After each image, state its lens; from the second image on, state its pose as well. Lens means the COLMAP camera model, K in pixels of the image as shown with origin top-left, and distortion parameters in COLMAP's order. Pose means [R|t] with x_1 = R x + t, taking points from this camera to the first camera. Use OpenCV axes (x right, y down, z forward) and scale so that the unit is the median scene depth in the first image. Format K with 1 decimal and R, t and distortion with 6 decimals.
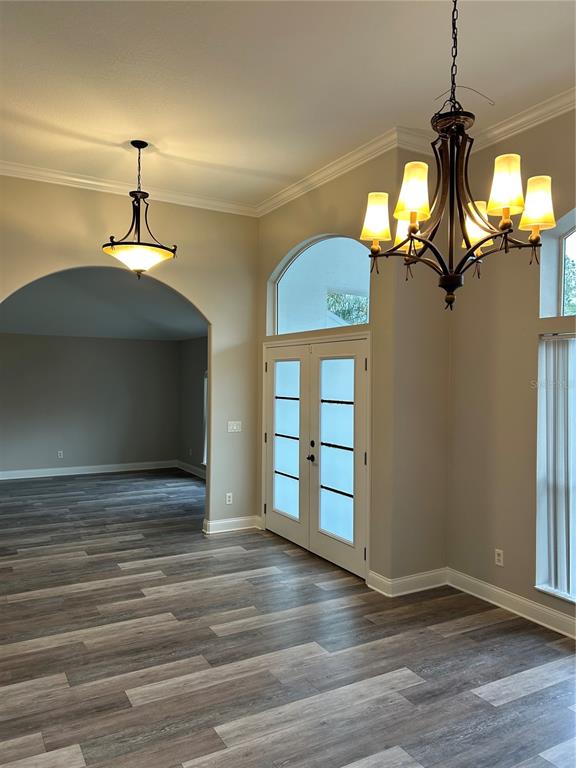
lens RADIAL K [[575.4, 0, 288.9], [0, 575.4, 385.3], [0, 0, 1]] dist [0.039860, -0.042079]
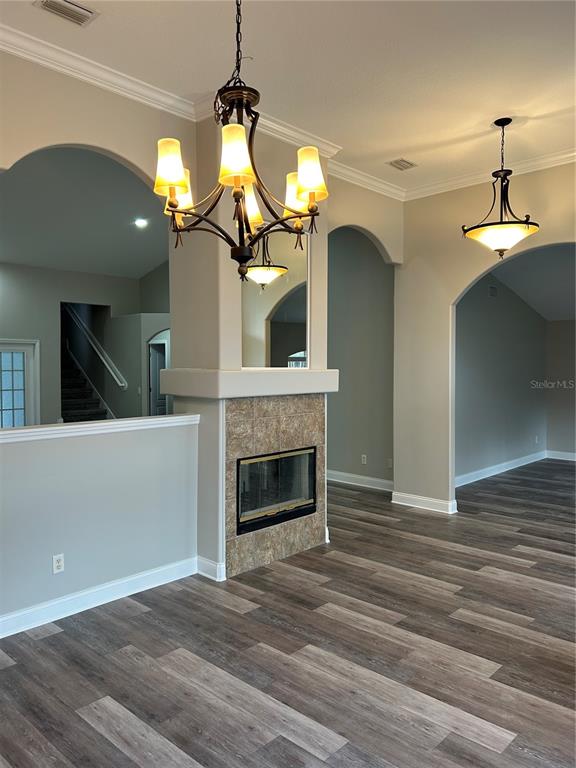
lens RADIAL K [[575.4, 0, 288.9], [0, 575.4, 385.3], [0, 0, 1]] dist [0.039860, -0.042079]
pose [[0.297520, 0.021759, -0.954468, 0.588141], [-0.004642, 0.999761, 0.021345, 0.014484], [0.954704, -0.001919, 0.297550, 0.354333]]
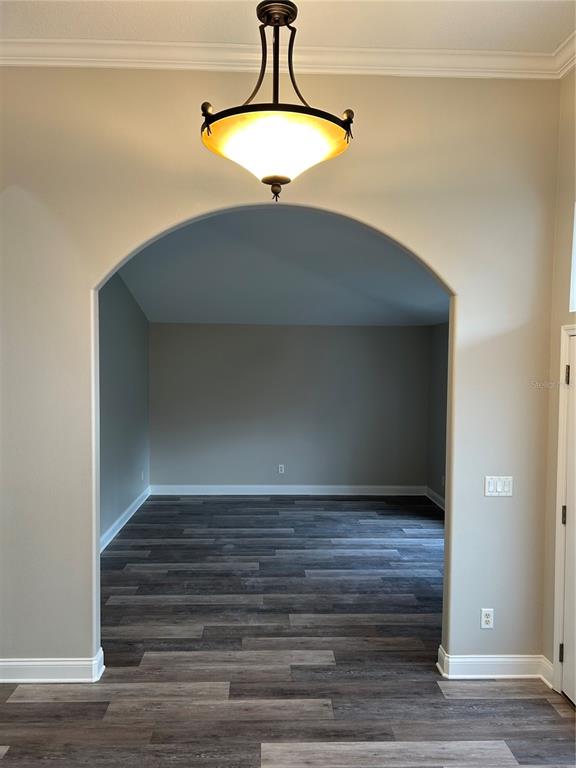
lens RADIAL K [[575.4, 0, 288.9], [0, 575.4, 385.3], [0, 0, 1]] dist [0.039860, -0.042079]
pose [[0.890174, 0.018588, -0.455241, -0.034832], [-0.006290, 0.999574, 0.028514, -0.047468], [0.455577, -0.022519, 0.889912, 0.585956]]
